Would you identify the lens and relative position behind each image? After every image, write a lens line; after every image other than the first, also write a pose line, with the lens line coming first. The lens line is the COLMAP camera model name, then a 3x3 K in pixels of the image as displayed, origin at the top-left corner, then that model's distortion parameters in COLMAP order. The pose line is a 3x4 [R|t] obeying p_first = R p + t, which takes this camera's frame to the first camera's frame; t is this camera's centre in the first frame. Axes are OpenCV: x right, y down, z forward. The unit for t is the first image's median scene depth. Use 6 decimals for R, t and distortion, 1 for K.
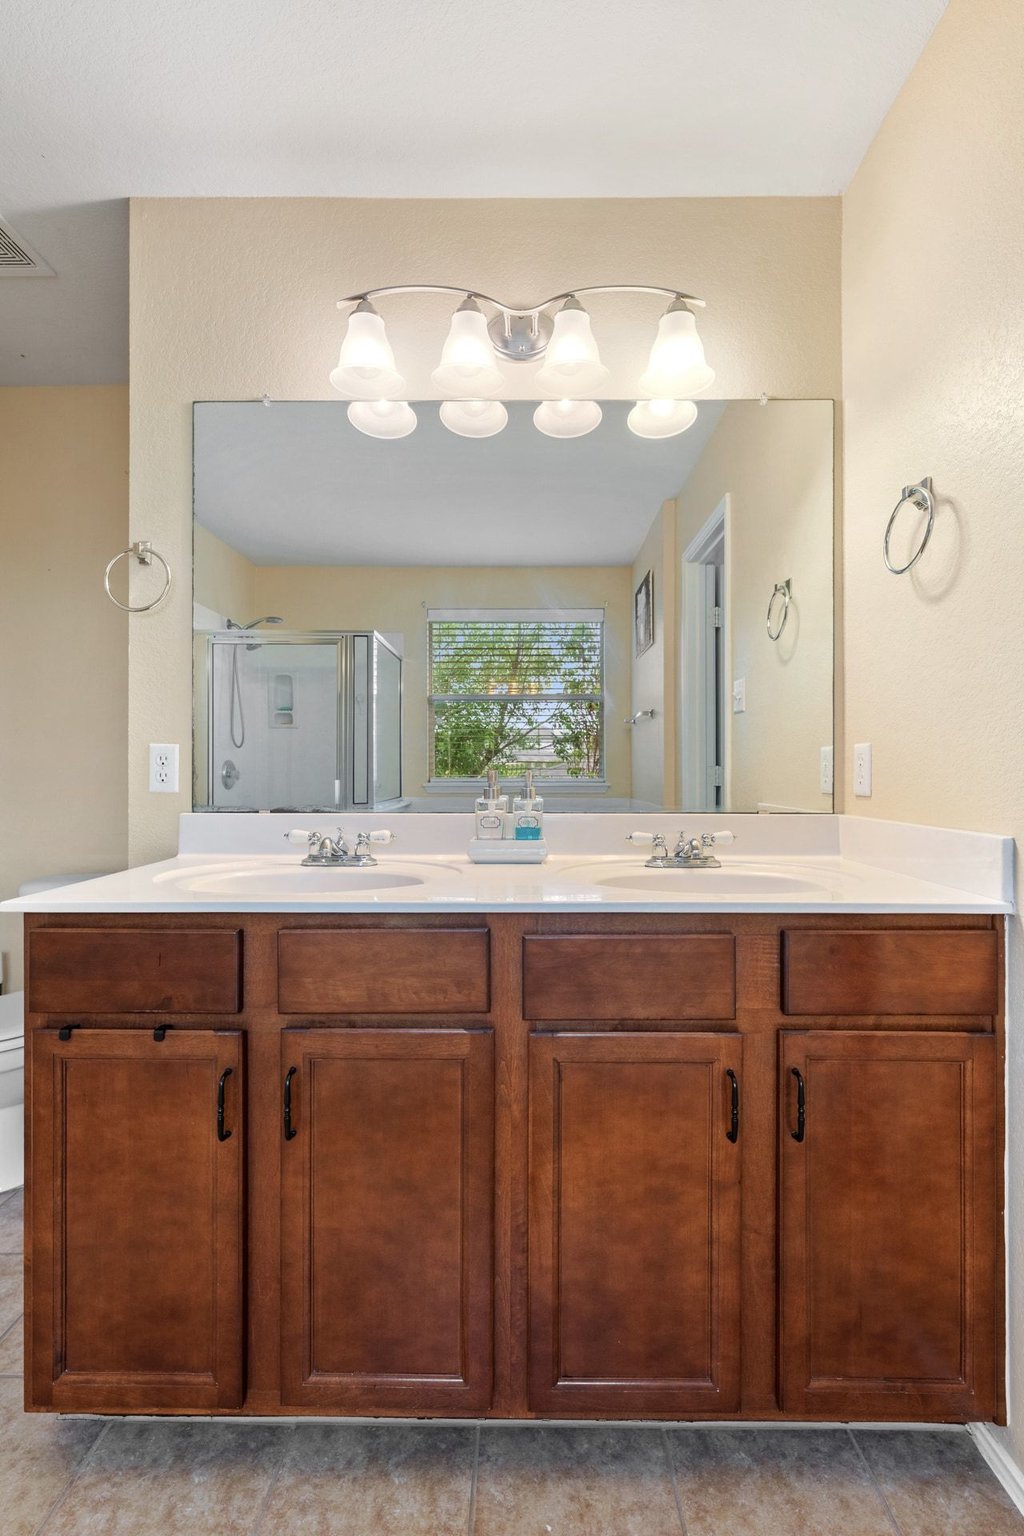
lens RADIAL K [[679.6, 0, 515.0], [0, 679.6, 759.9], [0, 0, 1]] dist [-0.001677, 0.000148]
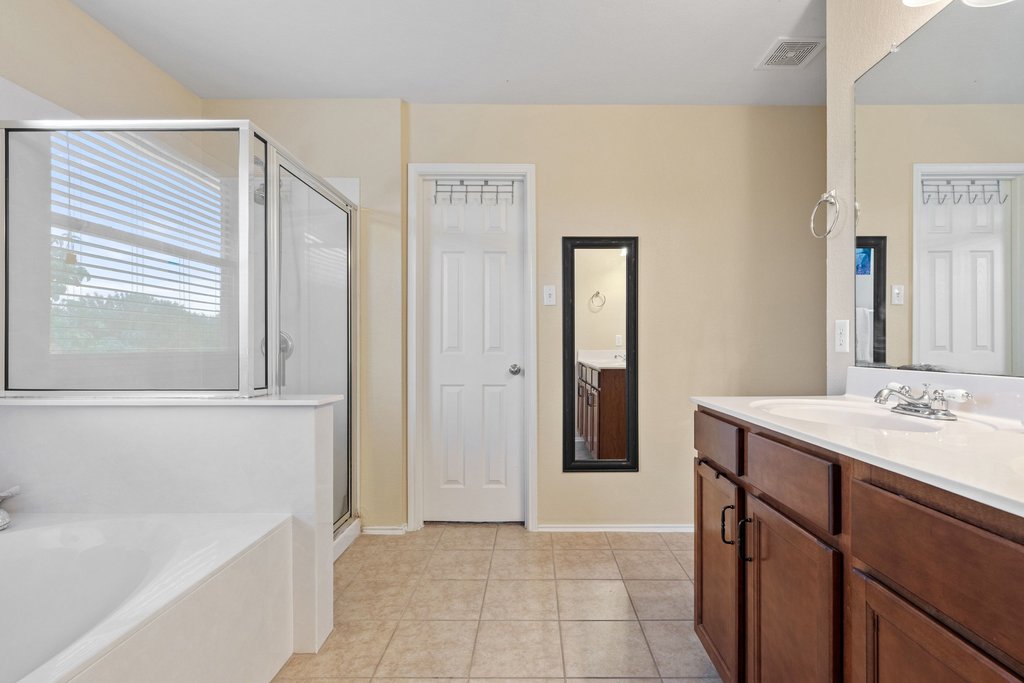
lens RADIAL K [[453.0, 0, 517.0], [0, 453.0, 343.4], [0, 0, 1]] dist [-0.001677, 0.000148]
pose [[-0.025390, -0.007373, -0.999650, 0.498178], [-0.000057, 0.999973, -0.007374, 0.035953], [0.999678, -0.000130, -0.025389, 0.317132]]
